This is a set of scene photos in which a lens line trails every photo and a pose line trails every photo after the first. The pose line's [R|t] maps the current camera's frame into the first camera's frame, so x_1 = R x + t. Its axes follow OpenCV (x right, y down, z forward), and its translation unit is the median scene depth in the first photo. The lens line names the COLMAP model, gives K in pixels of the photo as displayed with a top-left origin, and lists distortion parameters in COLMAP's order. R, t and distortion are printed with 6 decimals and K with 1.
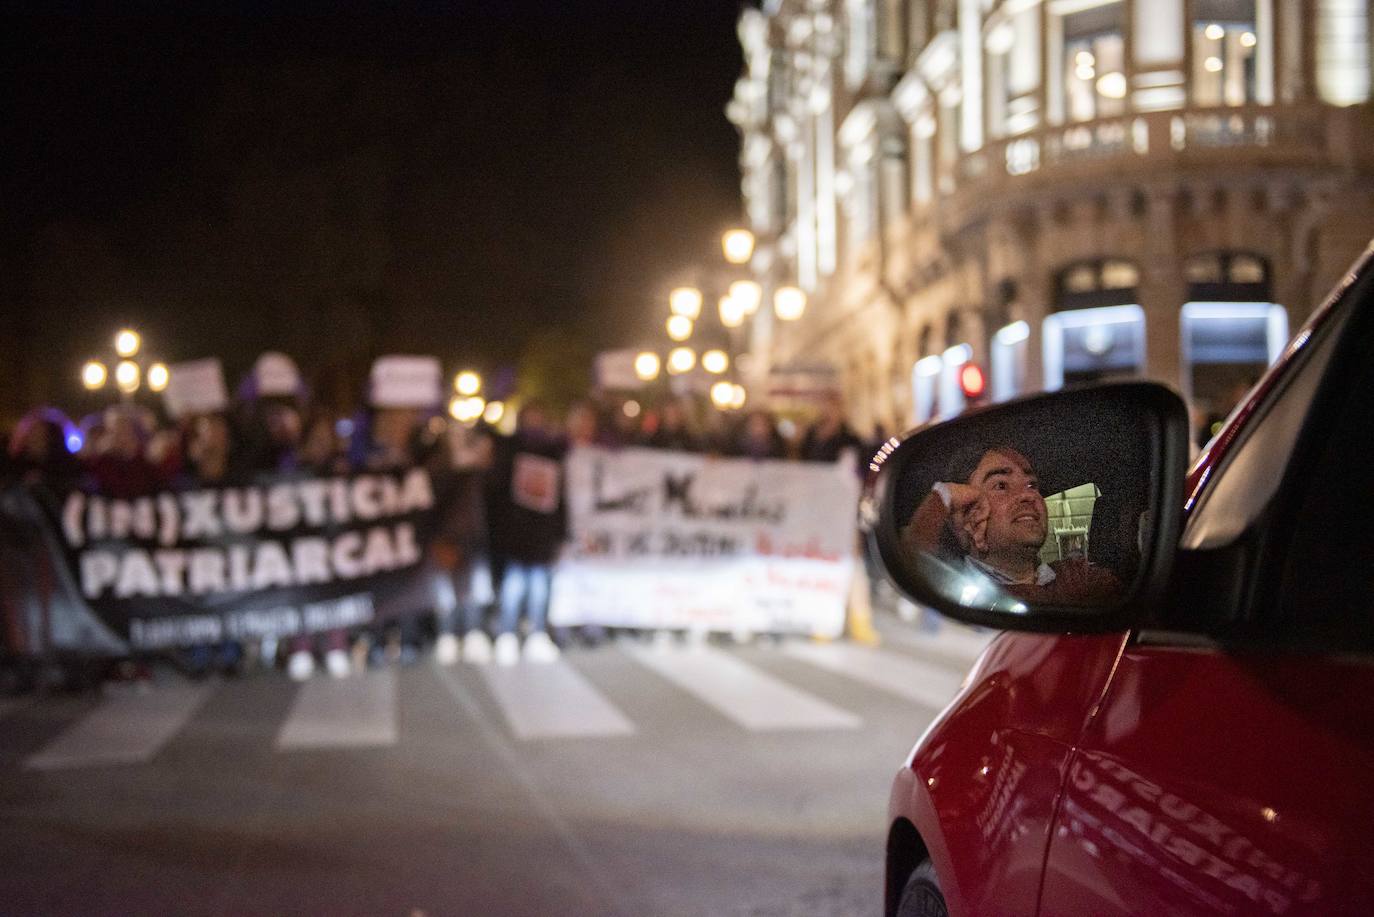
lens RADIAL K [[1671.6, 0, 687.0], [0, 1671.6, 458.5], [0, 0, 1]] dist [0.206463, -0.009755]
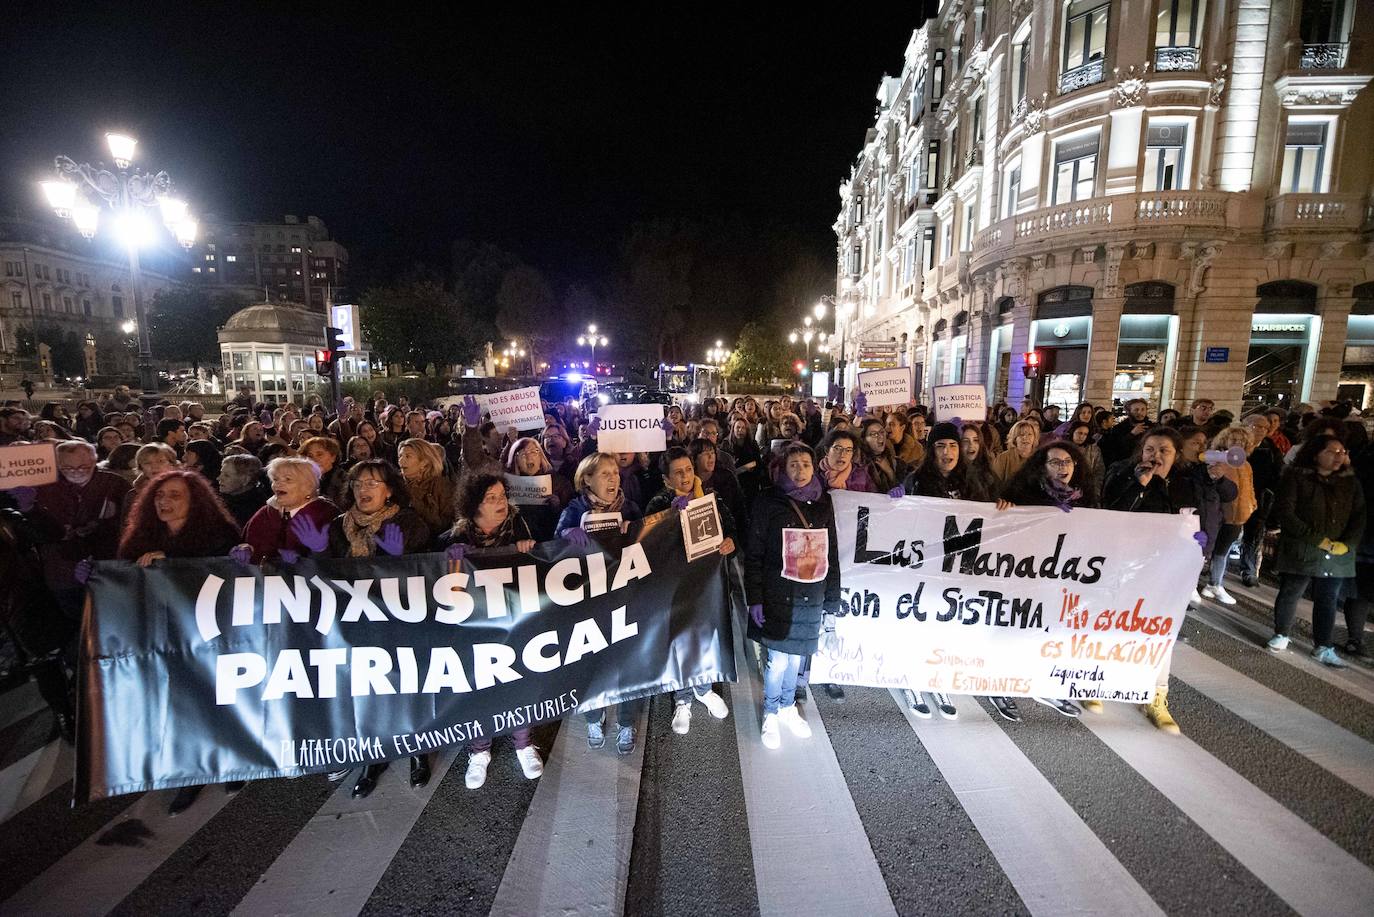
lens RADIAL K [[595.9, 0, 687.0], [0, 595.9, 458.5], [0, 0, 1]] dist [-0.001703, -0.000265]
pose [[0.983327, 0.041059, -0.177152, -0.030168], [-0.014106, 0.988464, 0.150796, -0.021451], [0.181300, -0.145783, 0.972562, 0.237513]]
